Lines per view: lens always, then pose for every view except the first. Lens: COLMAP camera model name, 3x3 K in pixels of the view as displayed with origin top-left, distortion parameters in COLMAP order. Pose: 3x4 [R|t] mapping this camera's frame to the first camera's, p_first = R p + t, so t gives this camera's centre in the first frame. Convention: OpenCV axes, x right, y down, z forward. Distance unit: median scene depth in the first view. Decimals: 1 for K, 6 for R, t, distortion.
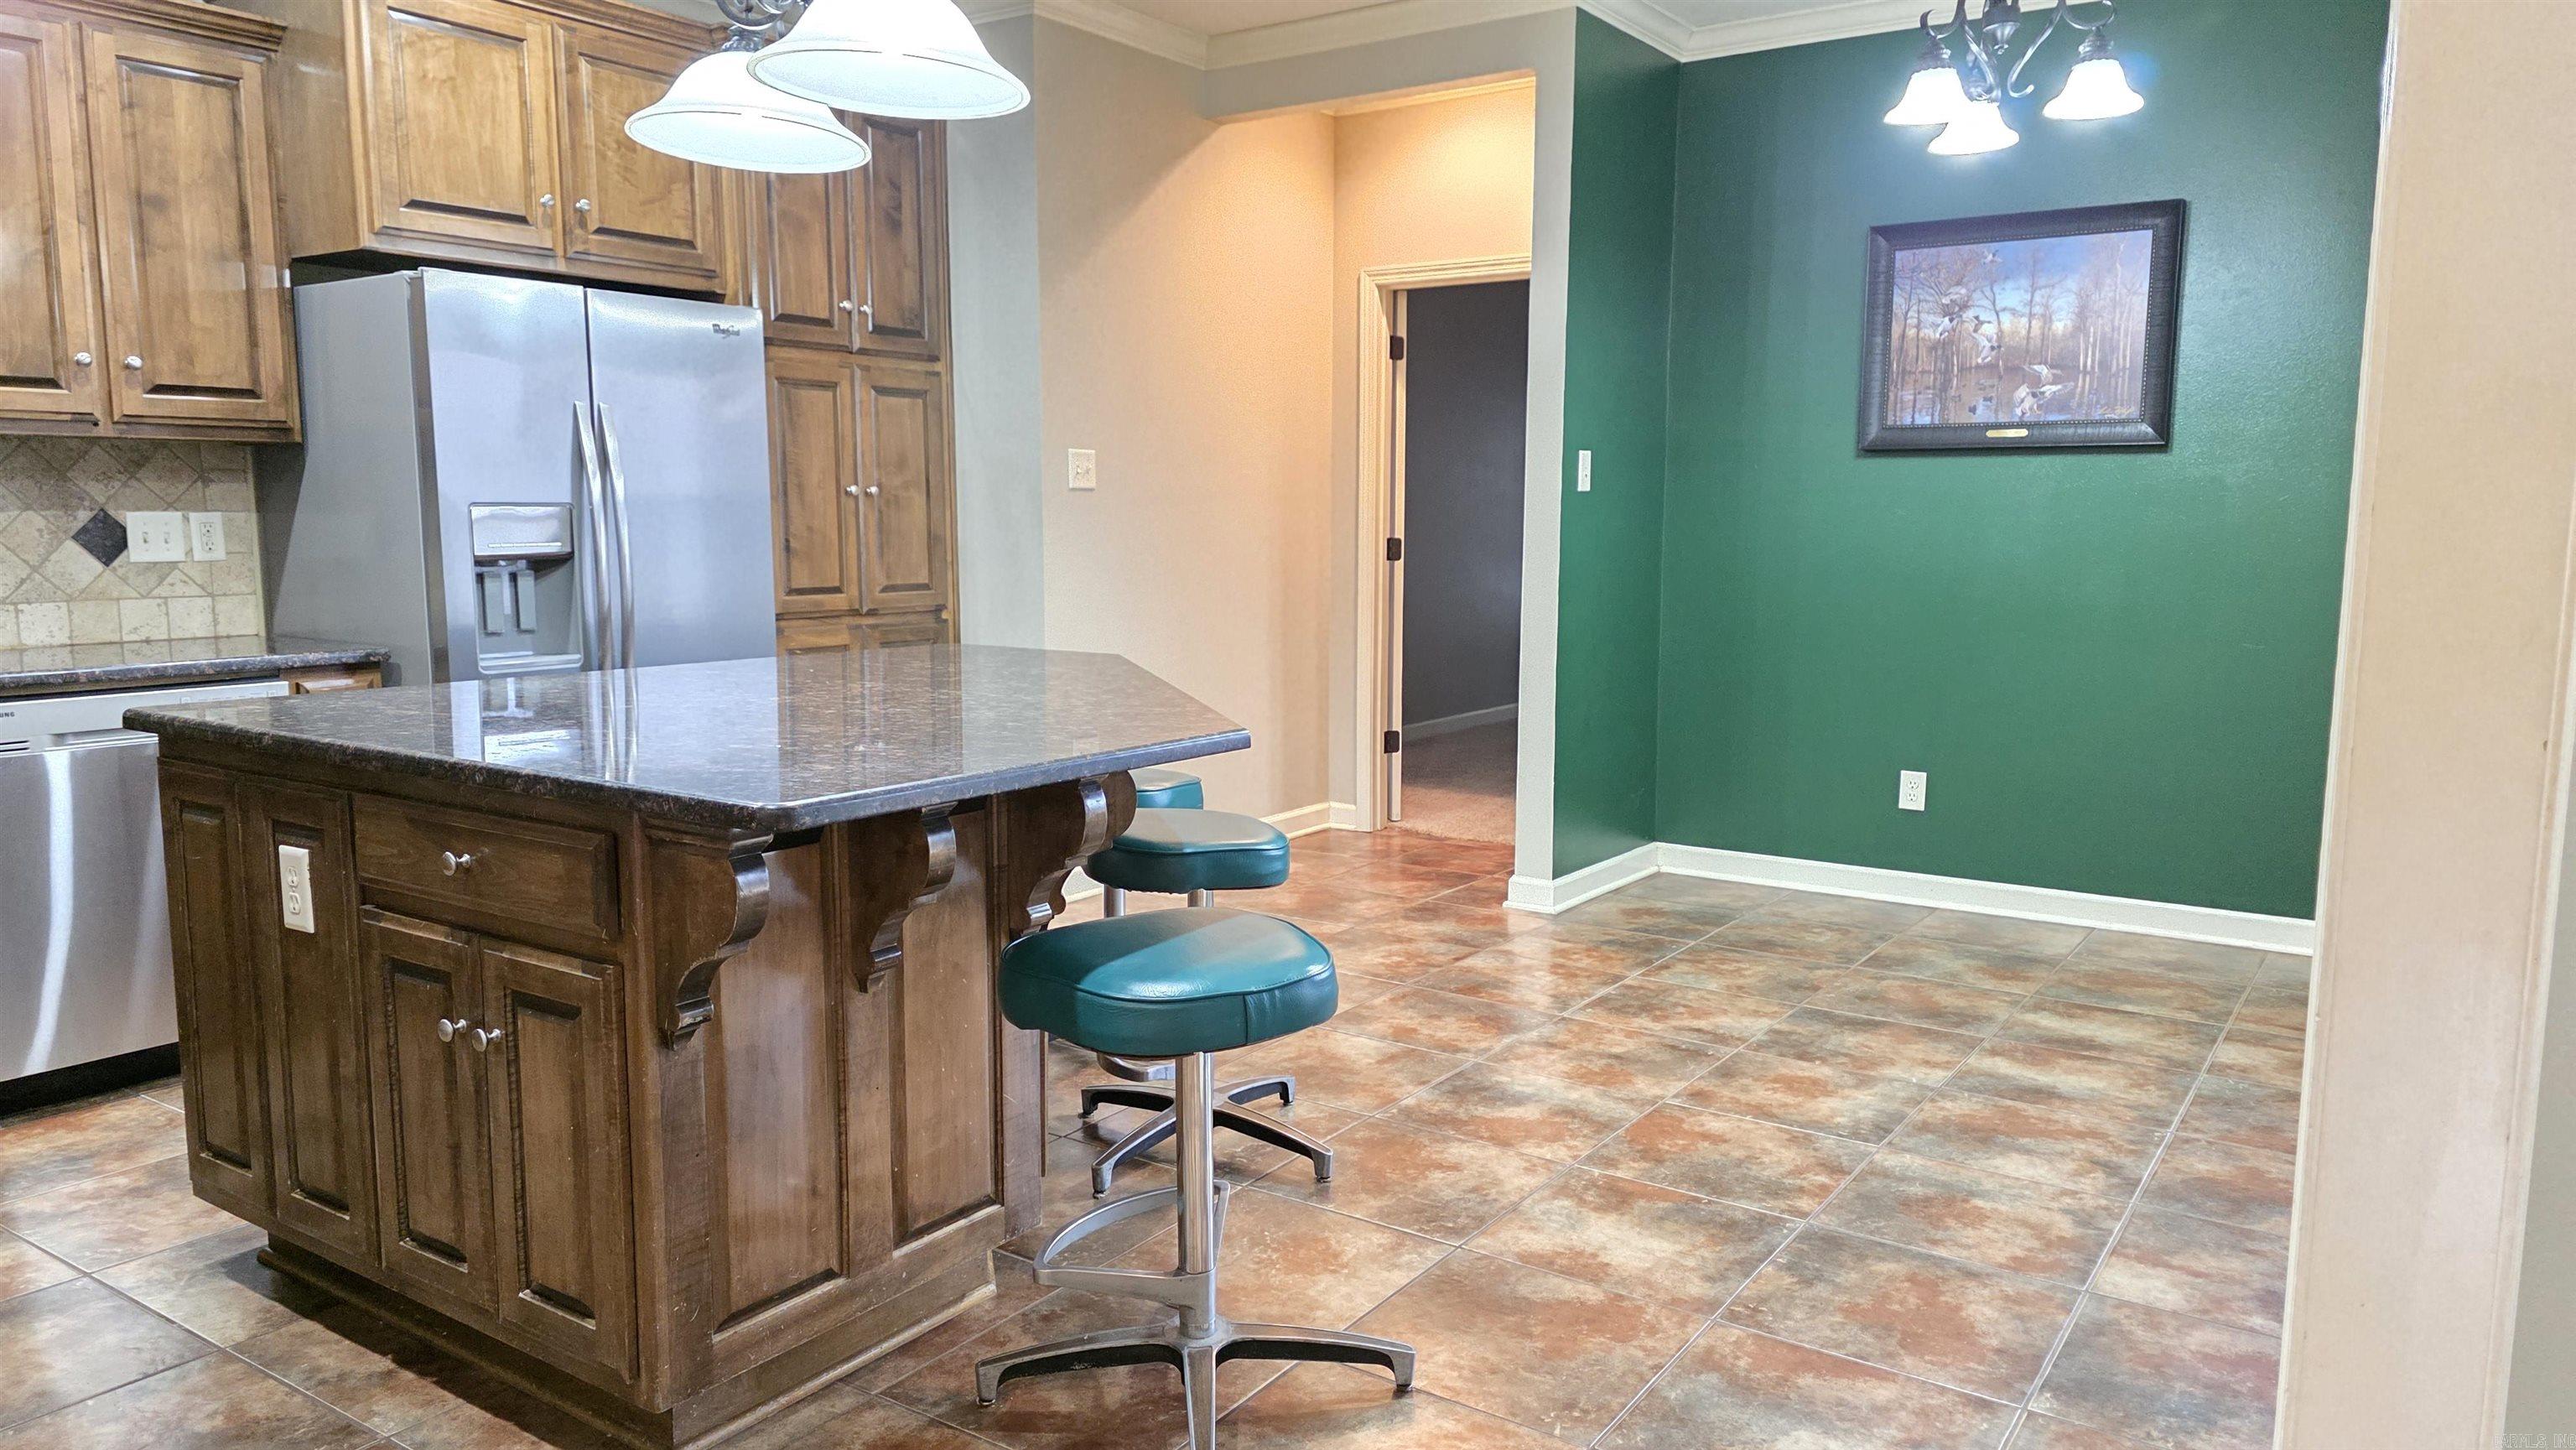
lens RADIAL K [[1728.7, 0, 1284.1], [0, 1728.7, 724.5], [0, 0, 1]] dist [0.081051, -0.072390]
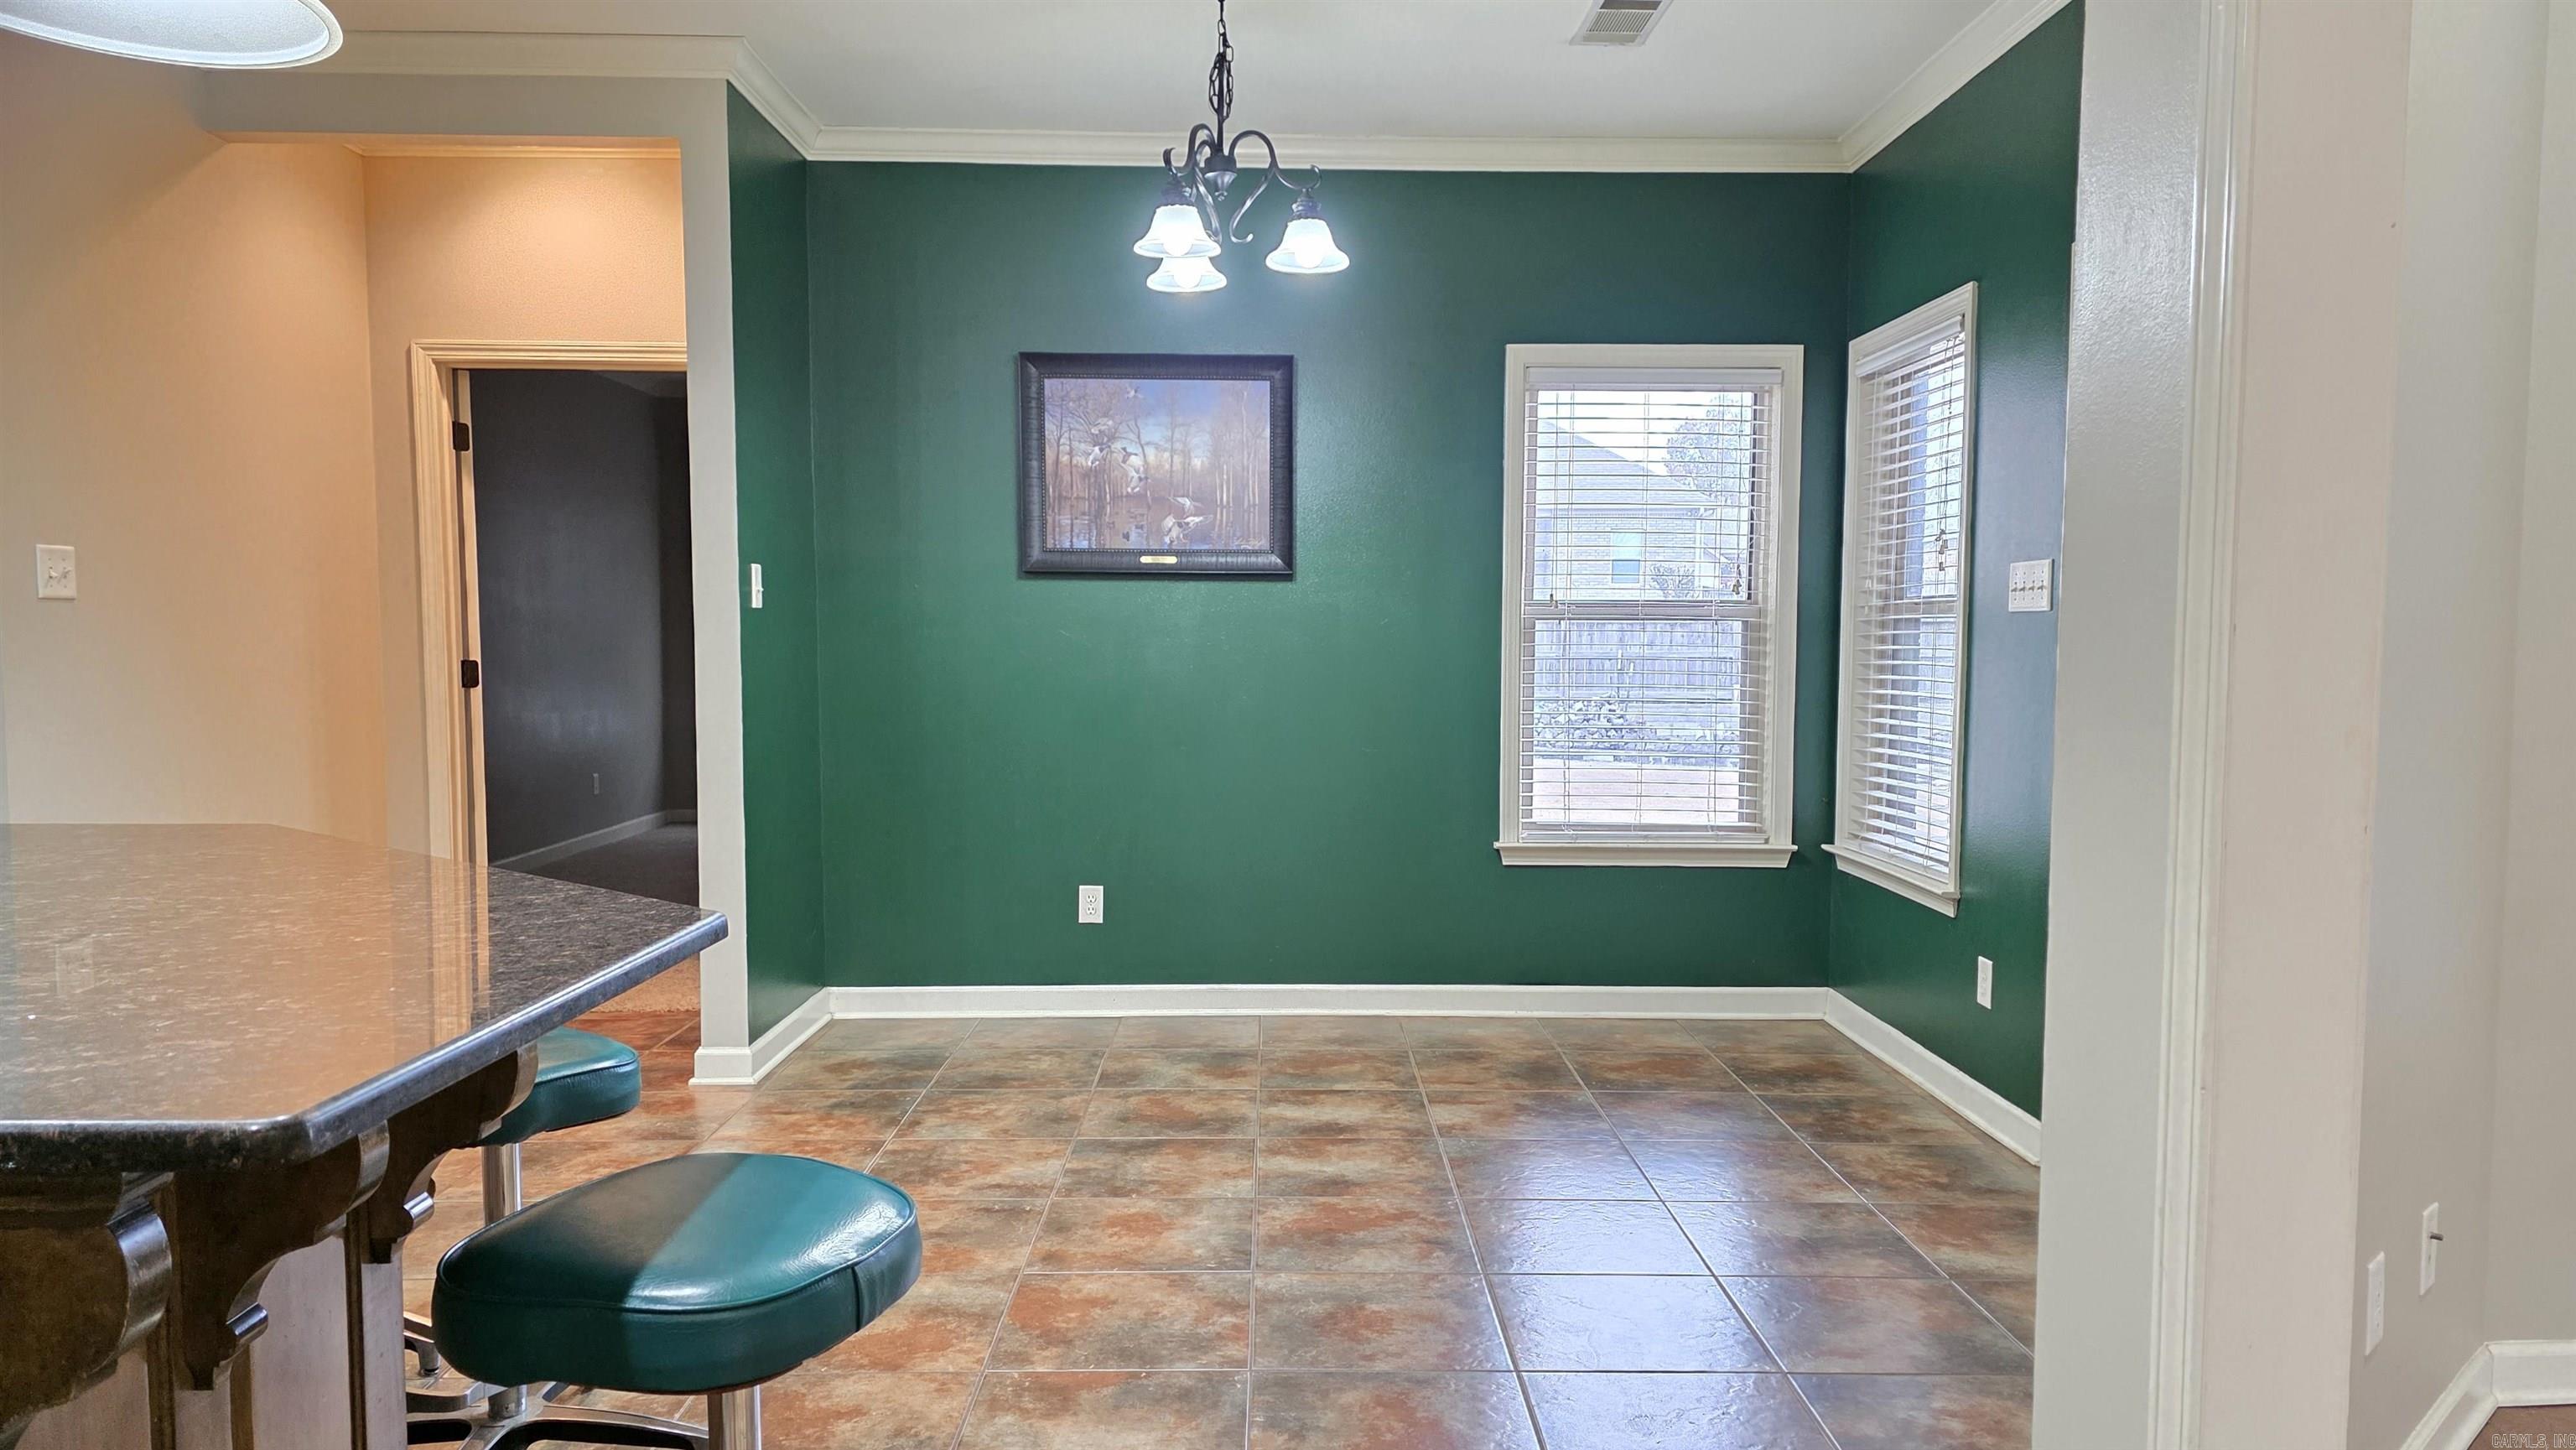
lens RADIAL K [[1728.7, 0, 1299.1], [0, 1728.7, 742.6], [0, 0, 1]] dist [0.081051, -0.072390]
pose [[0.816156, -0.039315, 0.576492, -0.156598], [0.072203, 0.996802, -0.034241, -0.017051], [-0.573303, 0.069570, 0.816385, 0.129825]]
